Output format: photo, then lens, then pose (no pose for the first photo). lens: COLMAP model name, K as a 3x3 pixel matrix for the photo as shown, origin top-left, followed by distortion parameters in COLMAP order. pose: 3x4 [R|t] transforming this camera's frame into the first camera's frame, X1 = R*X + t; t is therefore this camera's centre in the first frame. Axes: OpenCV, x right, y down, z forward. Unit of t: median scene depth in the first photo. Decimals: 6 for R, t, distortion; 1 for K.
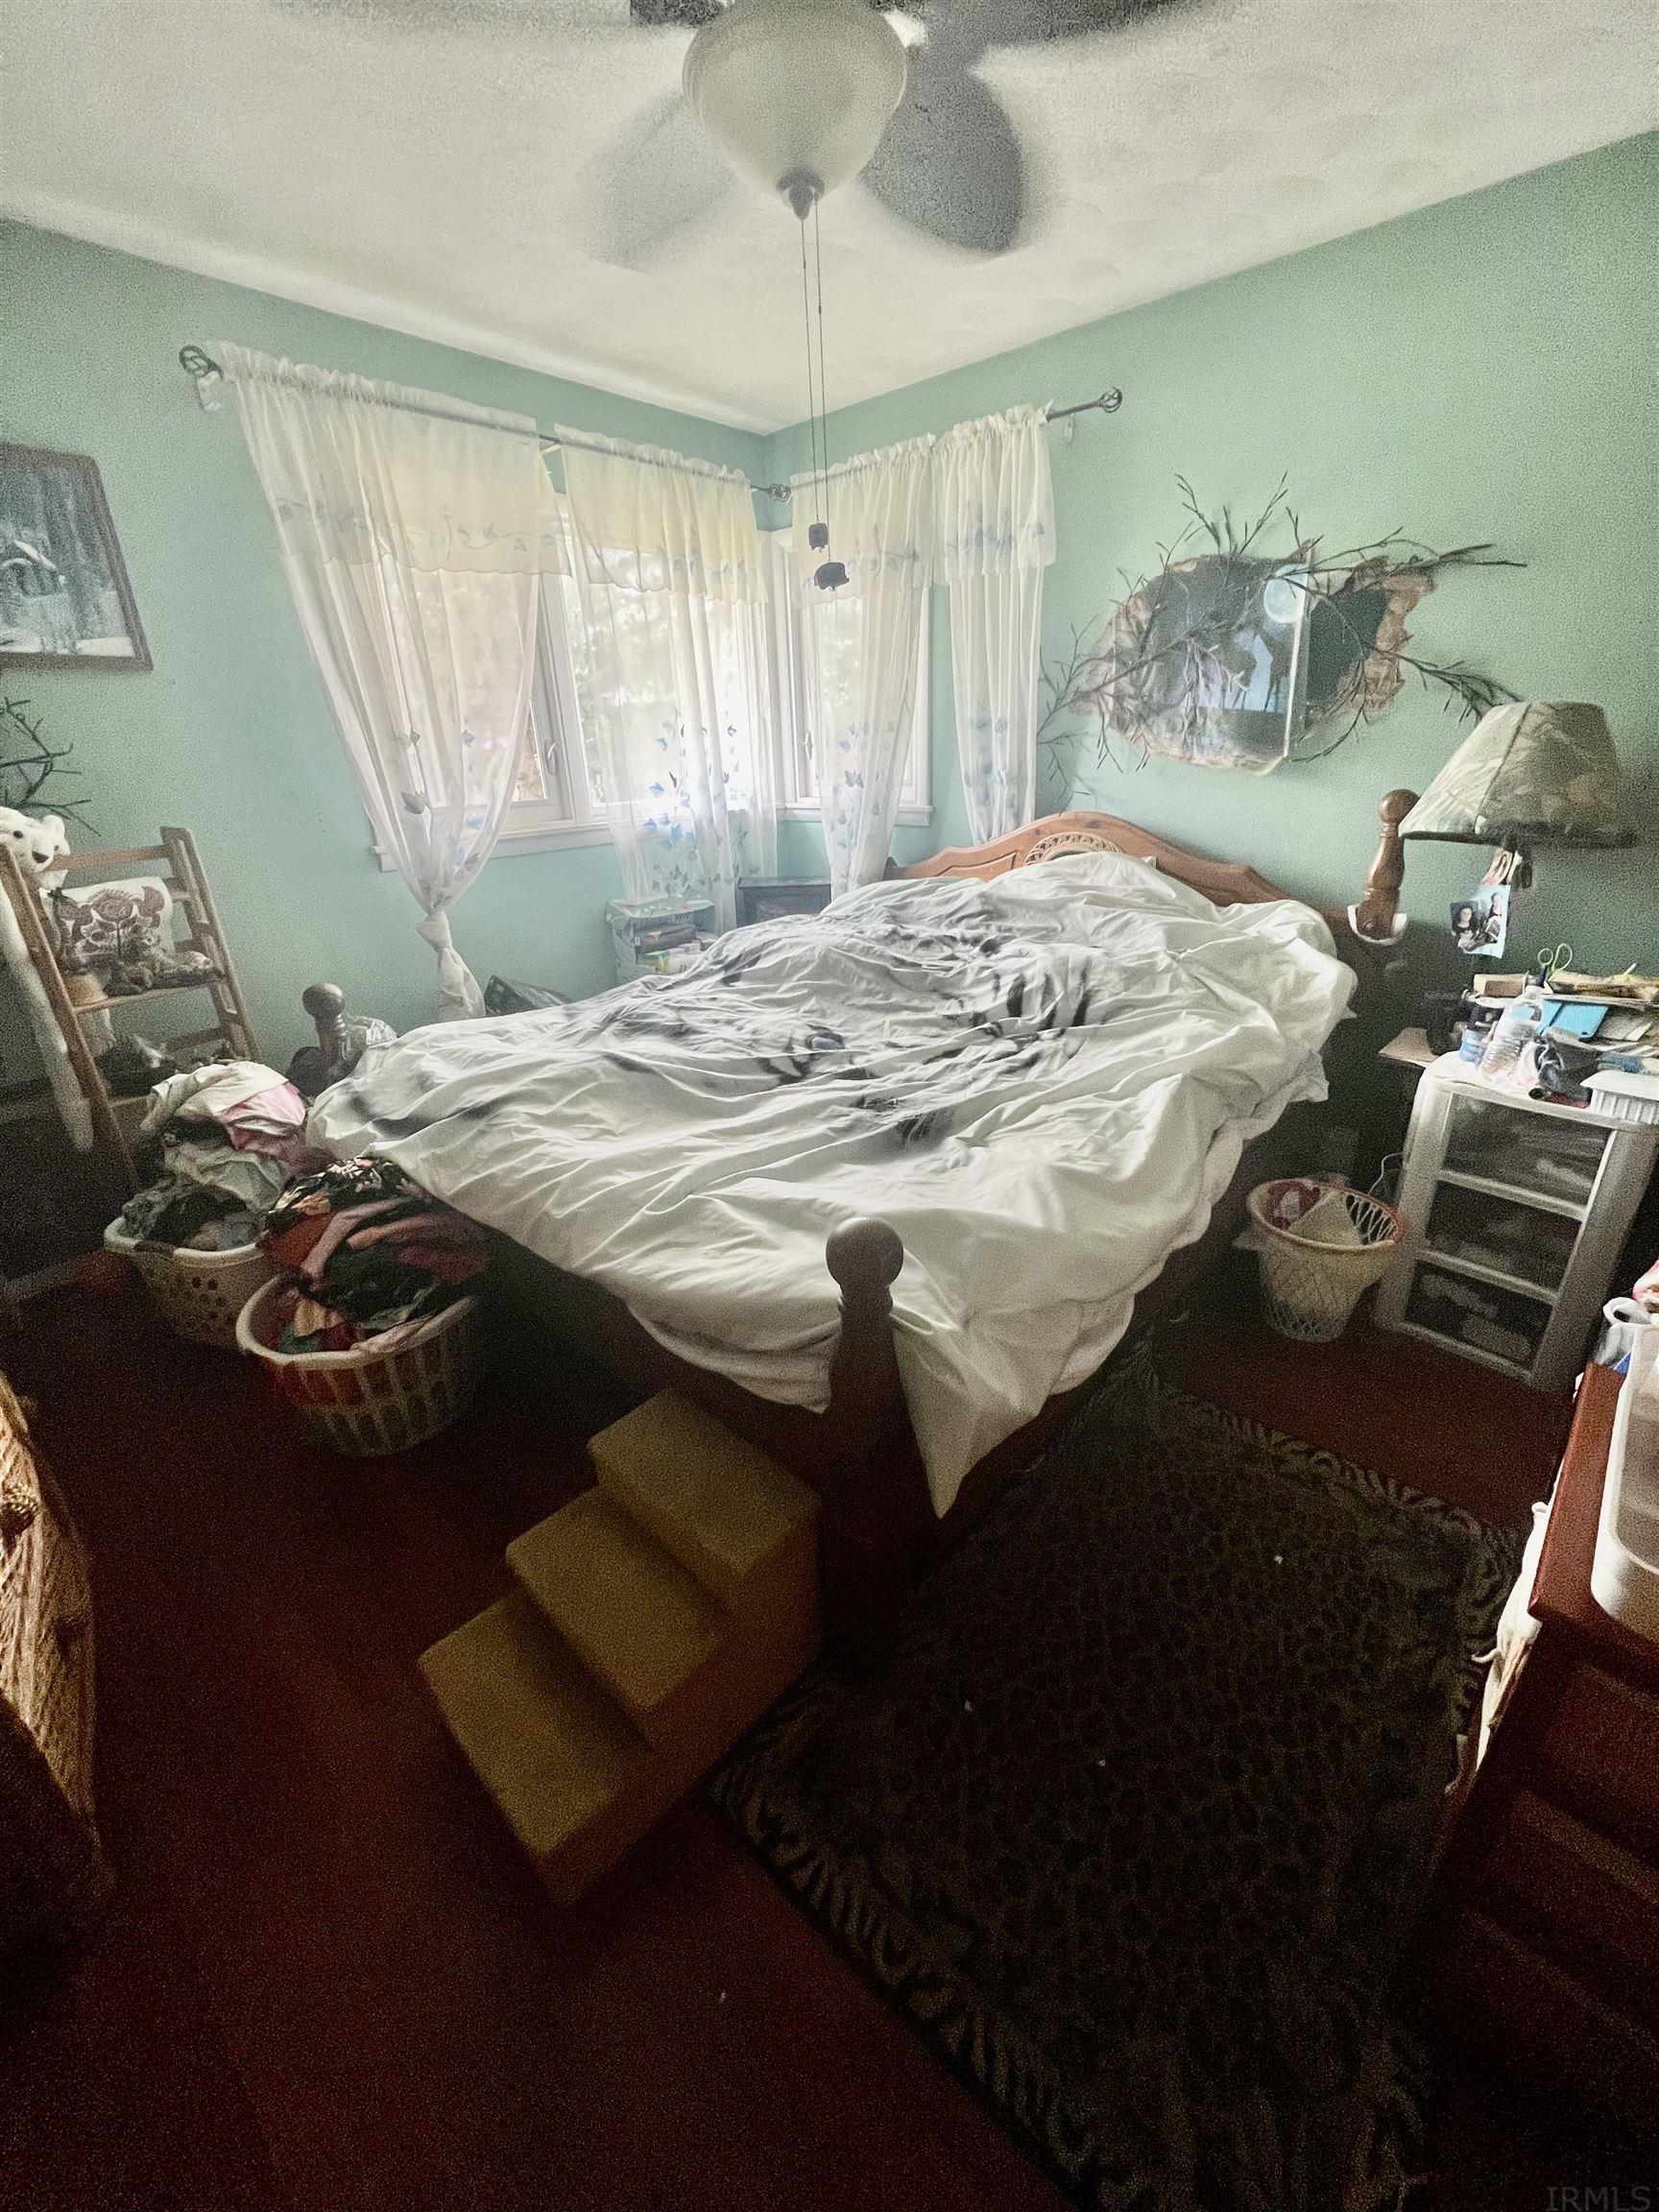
lens RADIAL K [[886.7, 0, 840.2], [0, 886.7, 1106.6], [0, 0, 1]] dist [-0.002075, -0.000283]
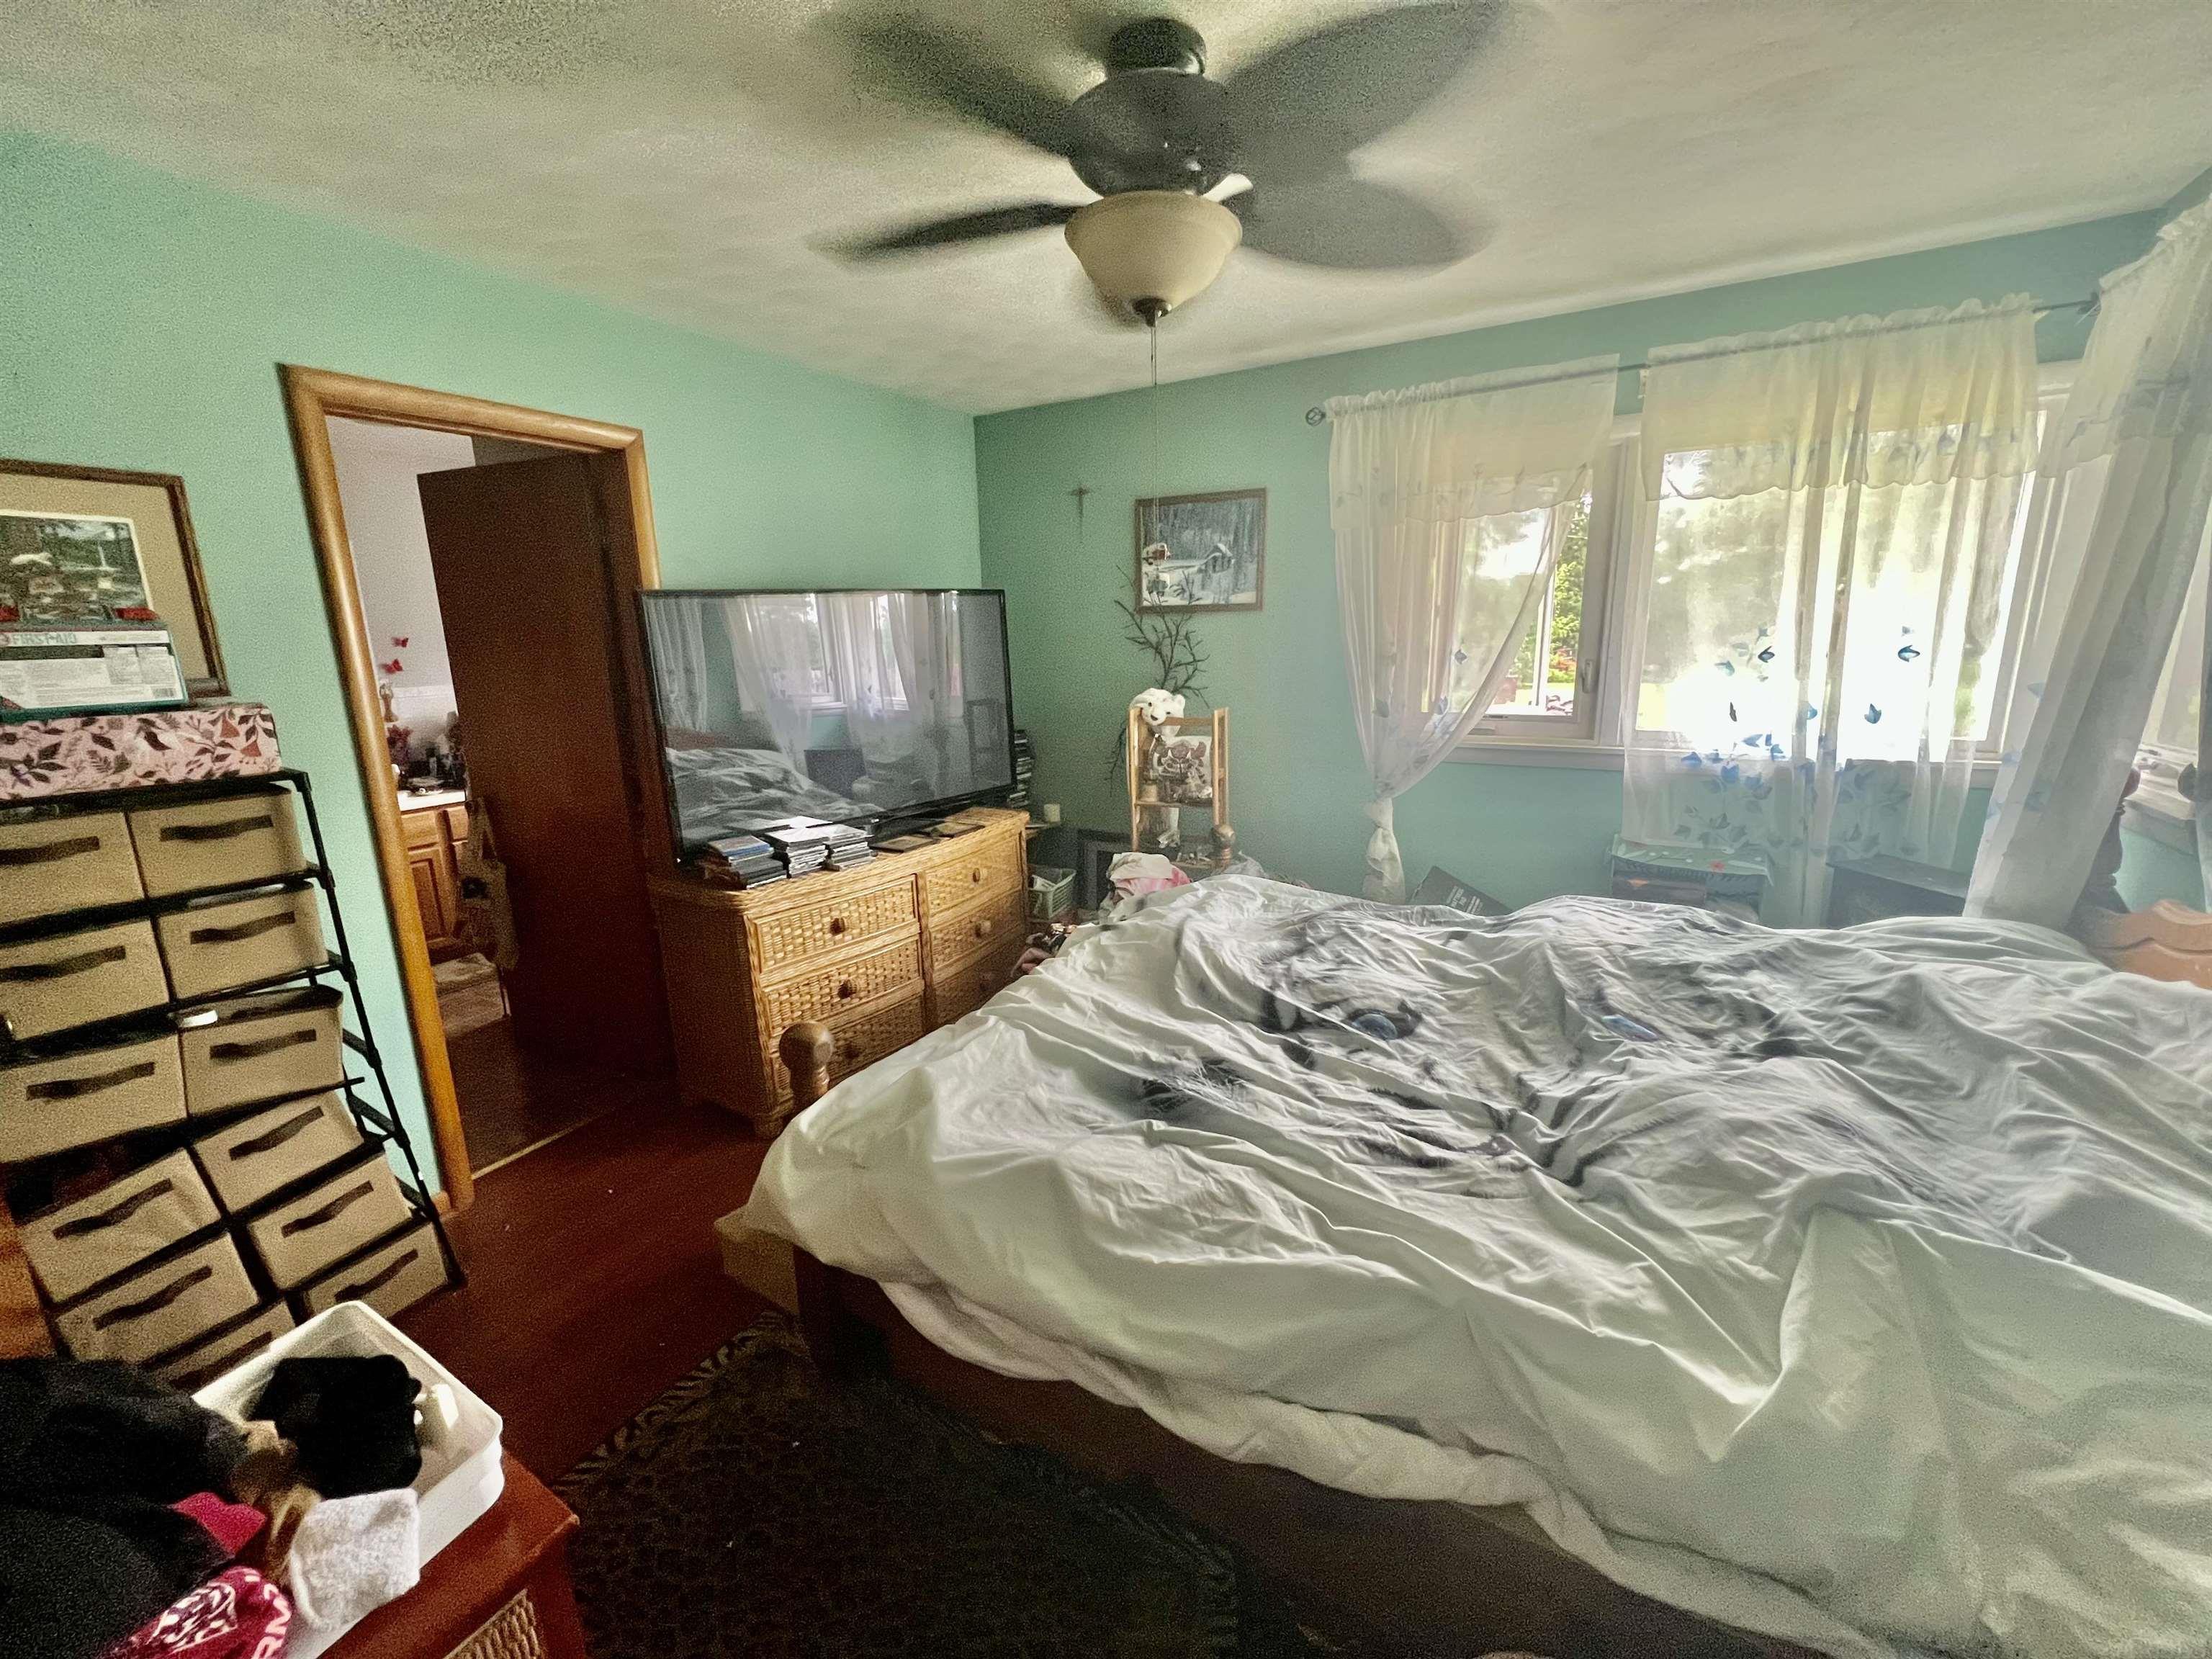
lens RADIAL K [[886.7, 0, 1101.5], [0, 886.7, 823.7], [0, 0, 1]] dist [-0.002075, -0.000283]
pose [[0.191307, 0.237579, -0.952343, 0.743516], [-0.360719, 0.919383, 0.156896, -0.303751], [0.912844, 0.313513, 0.261584, 0.475241]]
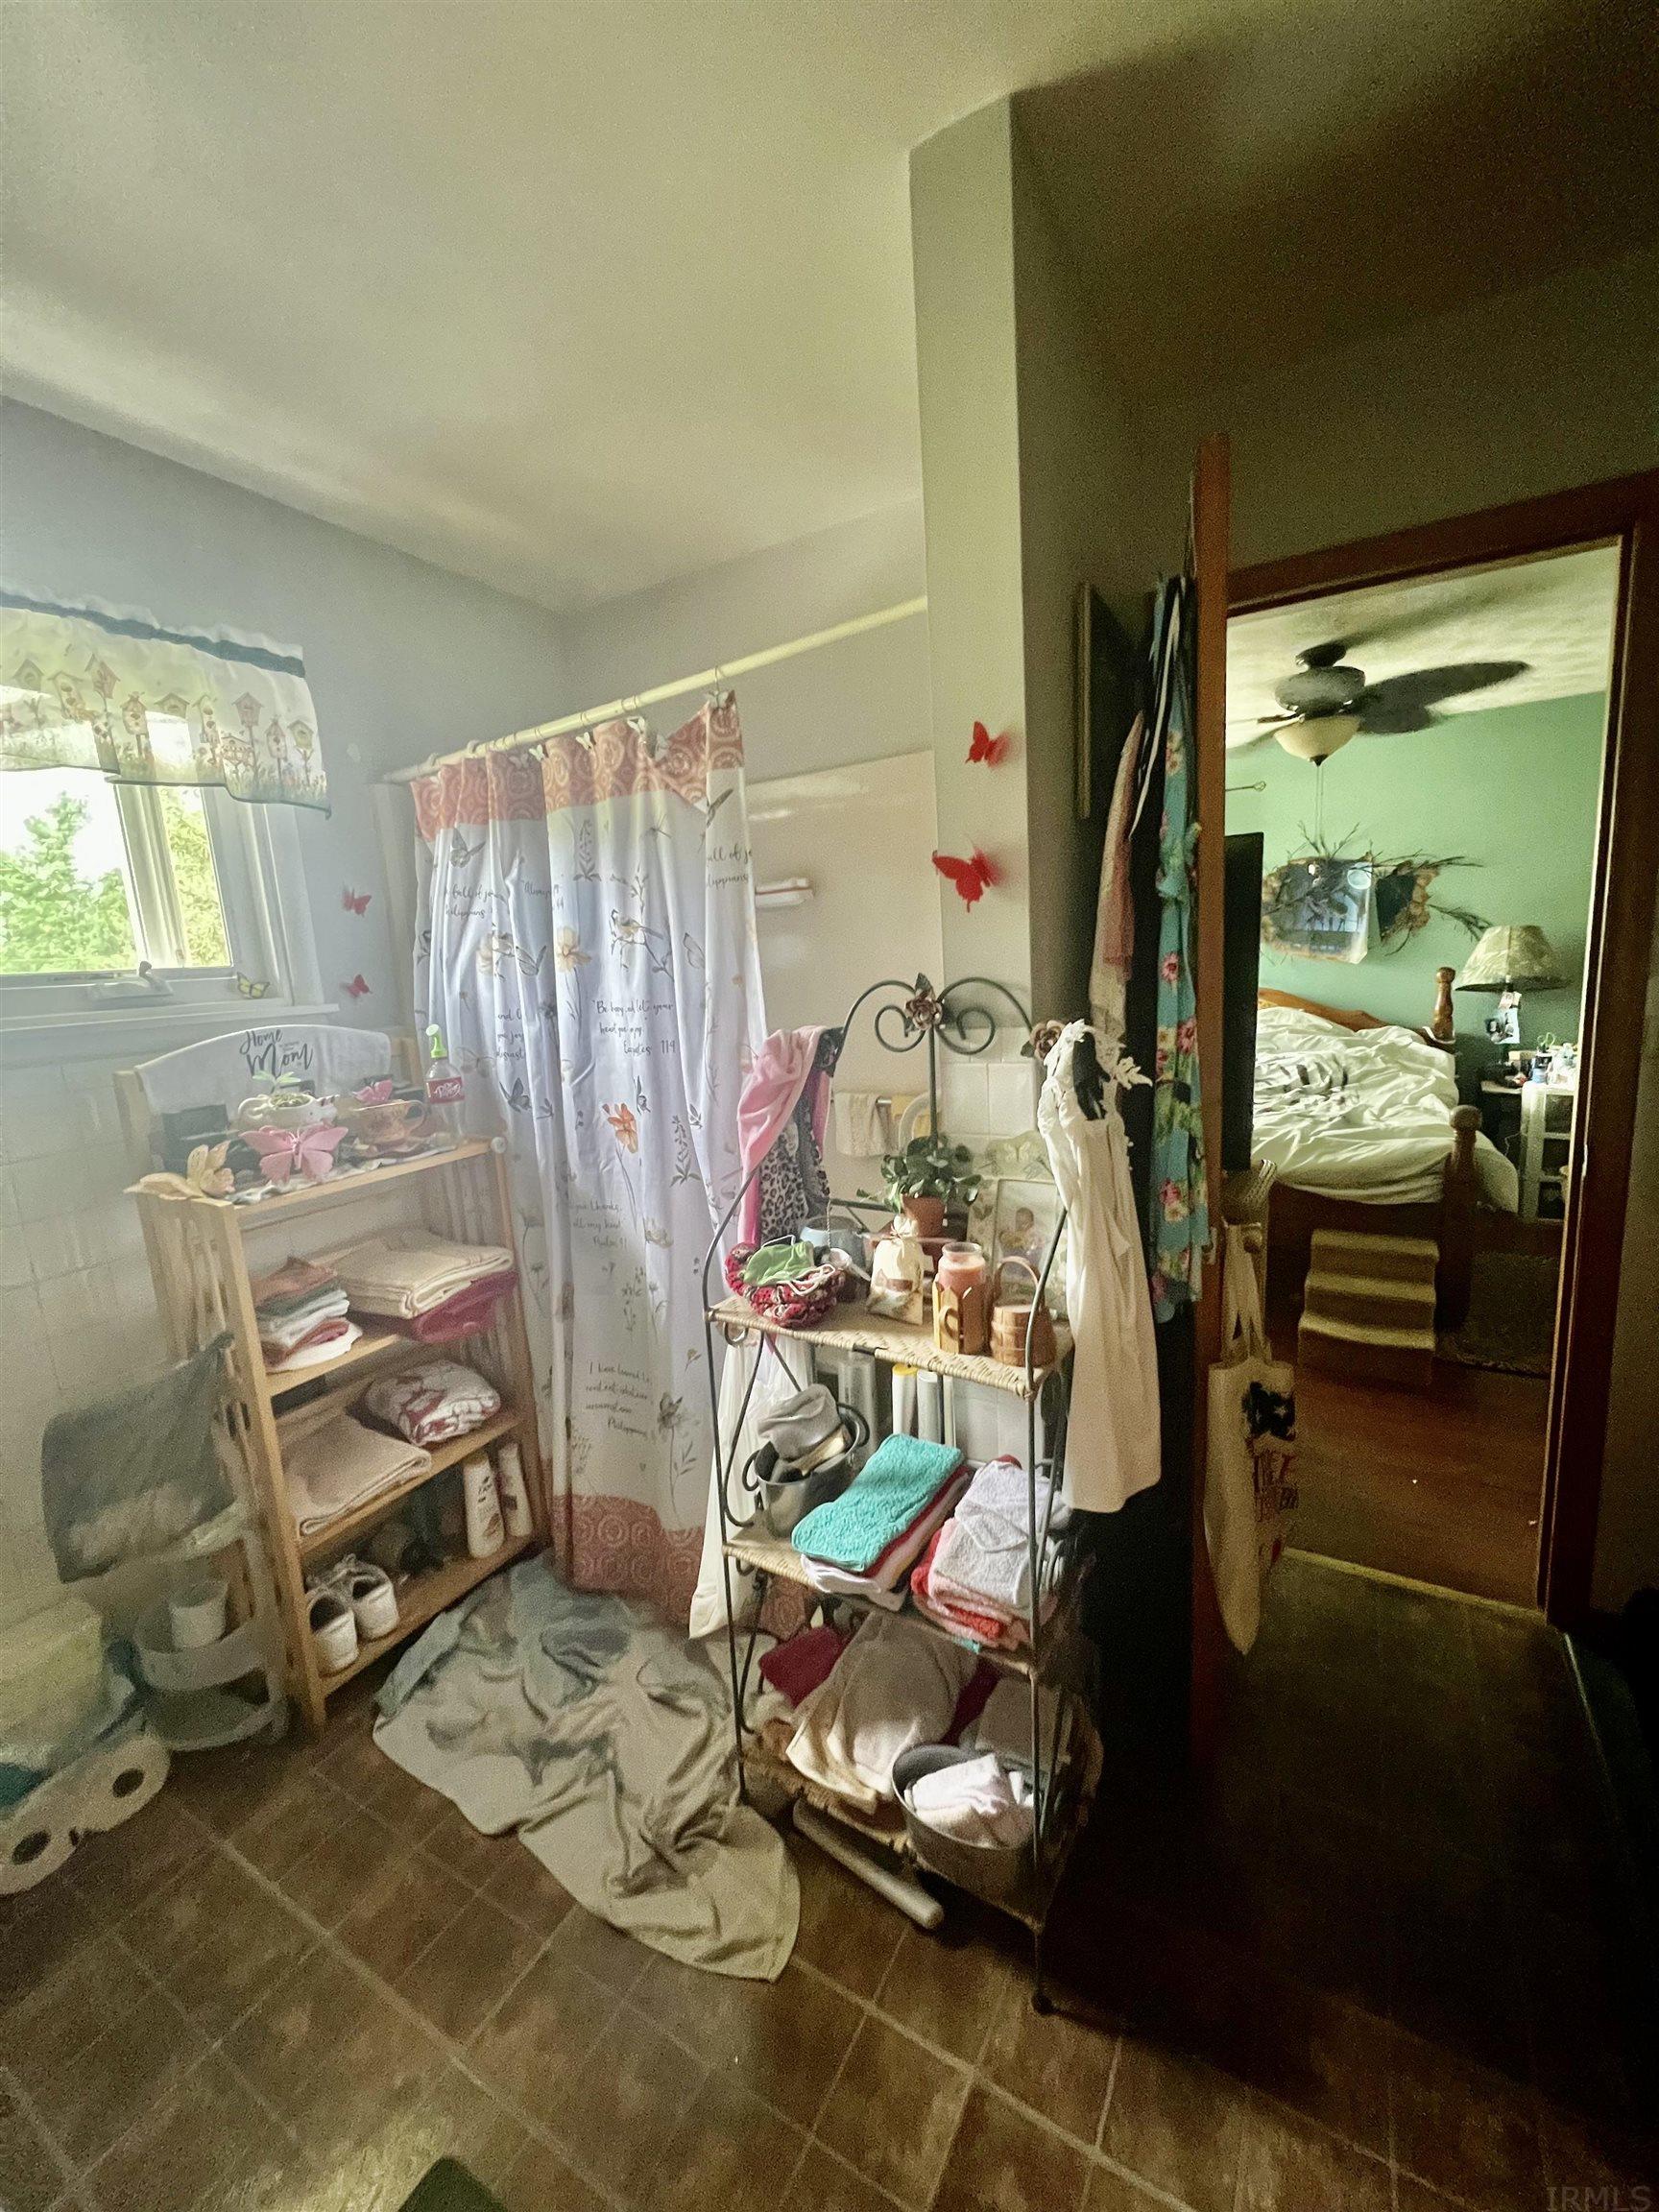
lens RADIAL K [[886.7, 0, 823.6], [0, 886.7, 1108.9], [0, 0, 1]] dist [-0.002075, -0.000283]
pose [[0.981054, -0.055944, 0.185482, -1.153702], [0.096808, 0.970864, -0.219207, 0.258722], [-0.167814, 0.233010, 0.957886, -0.610209]]
